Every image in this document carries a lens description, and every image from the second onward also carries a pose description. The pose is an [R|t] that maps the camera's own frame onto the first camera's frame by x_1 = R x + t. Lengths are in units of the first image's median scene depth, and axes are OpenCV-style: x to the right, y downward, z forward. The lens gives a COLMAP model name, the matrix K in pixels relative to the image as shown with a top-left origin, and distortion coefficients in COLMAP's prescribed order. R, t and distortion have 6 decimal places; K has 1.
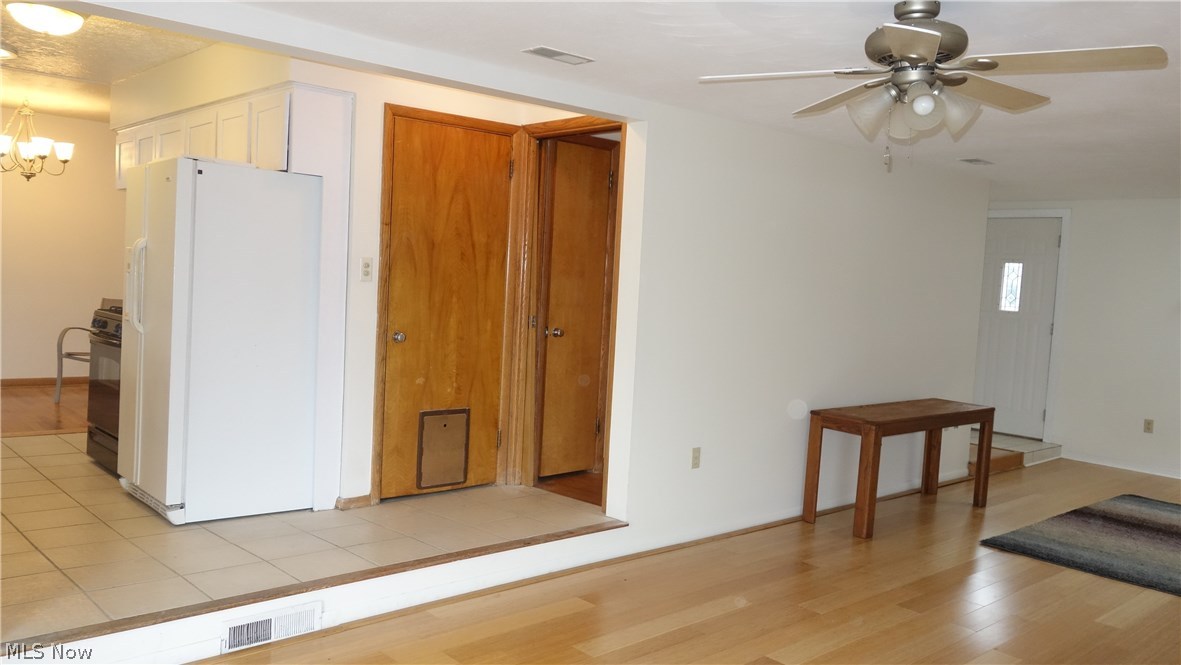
lens RADIAL K [[944.8, 0, 590.5], [0, 944.8, 332.5], [0, 0, 1]] dist [0.004756, -0.005233]
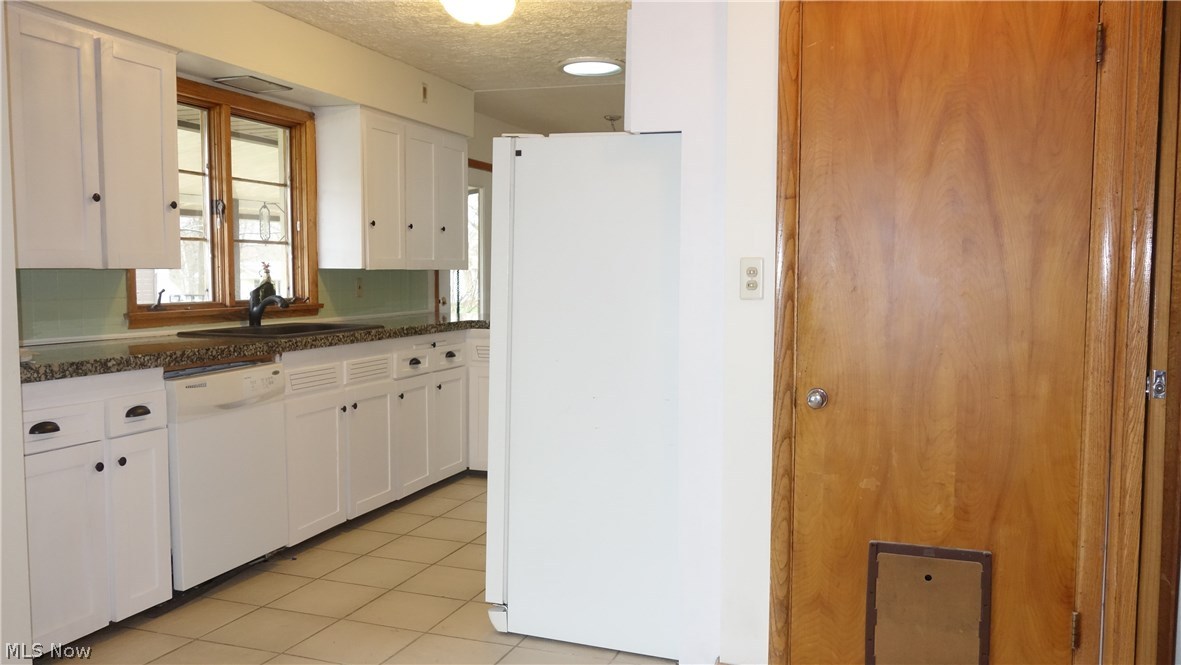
lens RADIAL K [[944.8, 0, 590.5], [0, 944.8, 332.5], [0, 0, 1]] dist [0.004756, -0.005233]
pose [[0.465012, 0.007387, -0.885274, 0.205576], [-0.035017, 0.999336, -0.010054, -0.021815], [0.884612, 0.035675, 0.464962, 0.574886]]
